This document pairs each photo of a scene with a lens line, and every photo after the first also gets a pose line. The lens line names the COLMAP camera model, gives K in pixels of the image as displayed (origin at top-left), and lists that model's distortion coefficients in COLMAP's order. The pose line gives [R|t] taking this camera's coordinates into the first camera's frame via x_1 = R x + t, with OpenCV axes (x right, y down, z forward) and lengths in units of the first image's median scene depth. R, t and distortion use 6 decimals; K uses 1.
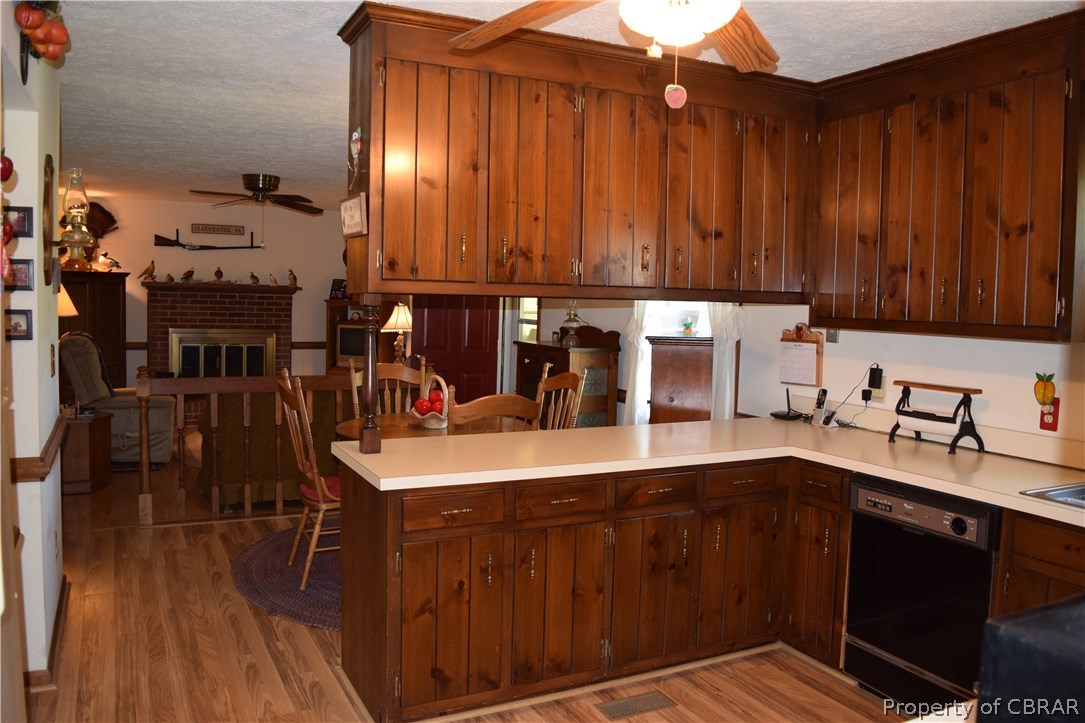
lens RADIAL K [[848.1, 0, 536.7], [0, 848.1, 363.8], [0, 0, 1]] dist [-0.082587, -0.003855]
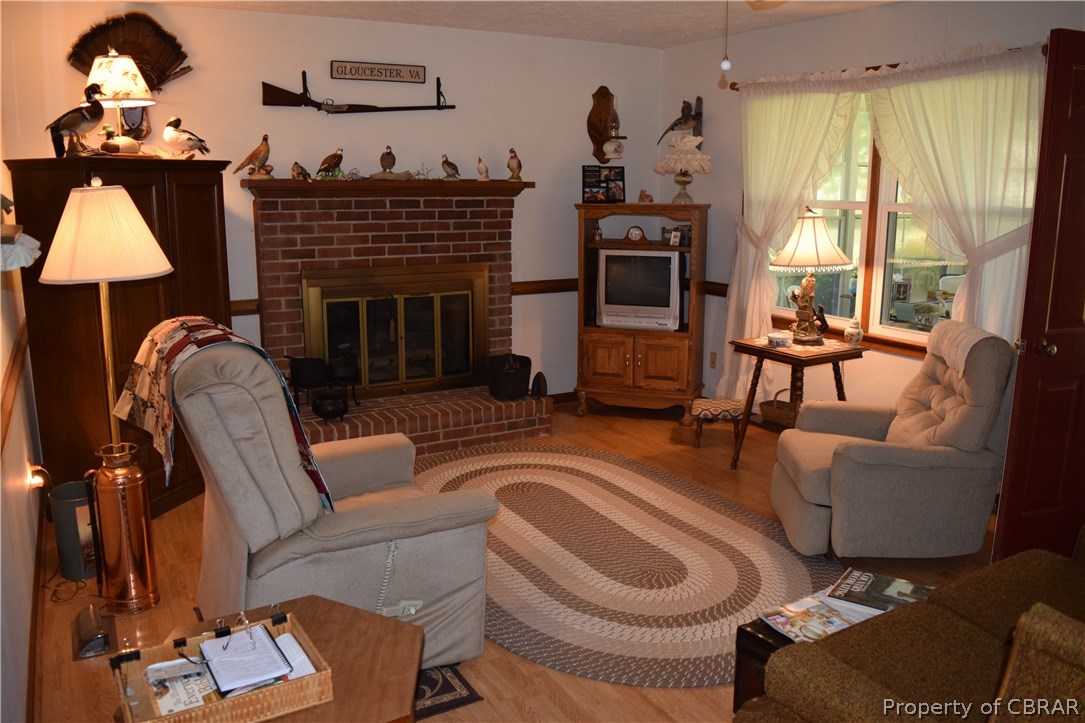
lens RADIAL K [[848.1, 0, 544.1], [0, 848.1, 357.4], [0, 0, 1]] dist [-0.082587, -0.003855]
pose [[0.997893, -0.036798, 0.053435, -0.322848], [0.029875, 0.991704, 0.125022, -0.049676], [-0.057593, -0.123162, 0.990714, 0.476583]]
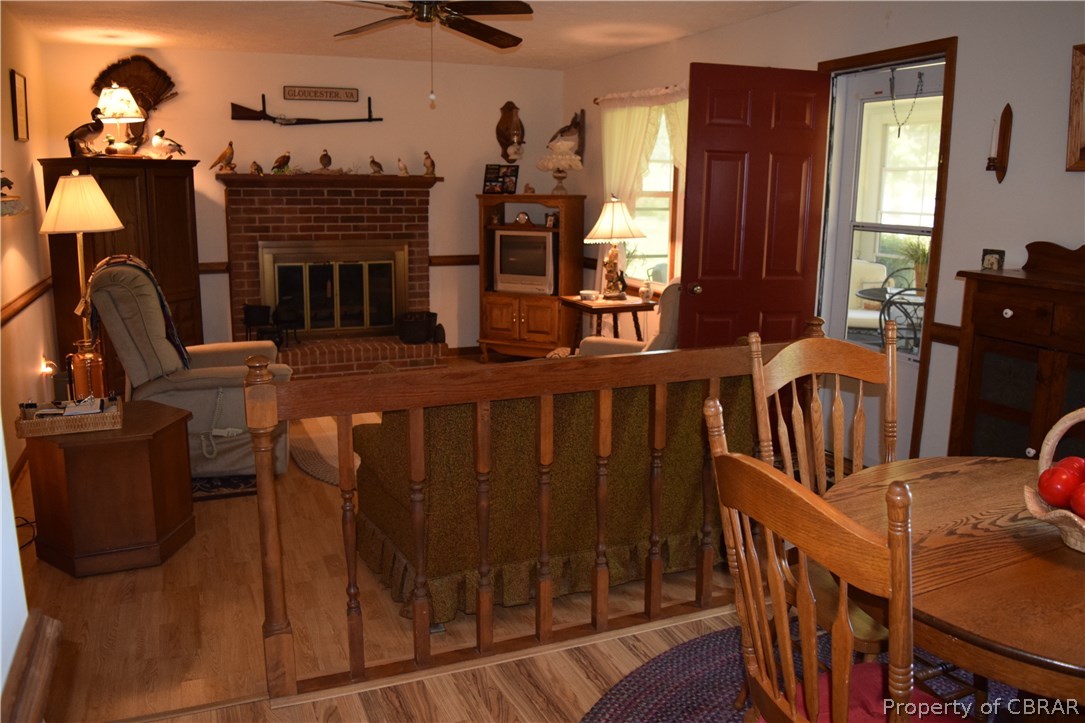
lens RADIAL K [[848.1, 0, 545.1], [0, 848.1, 361.8], [0, 0, 1]] dist [-0.082587, -0.003855]
pose [[0.998137, -0.006745, -0.060643, -0.163027], [0.014076, 0.992518, 0.121283, -0.024401], [0.059371, -0.121910, 0.990764, 0.315643]]
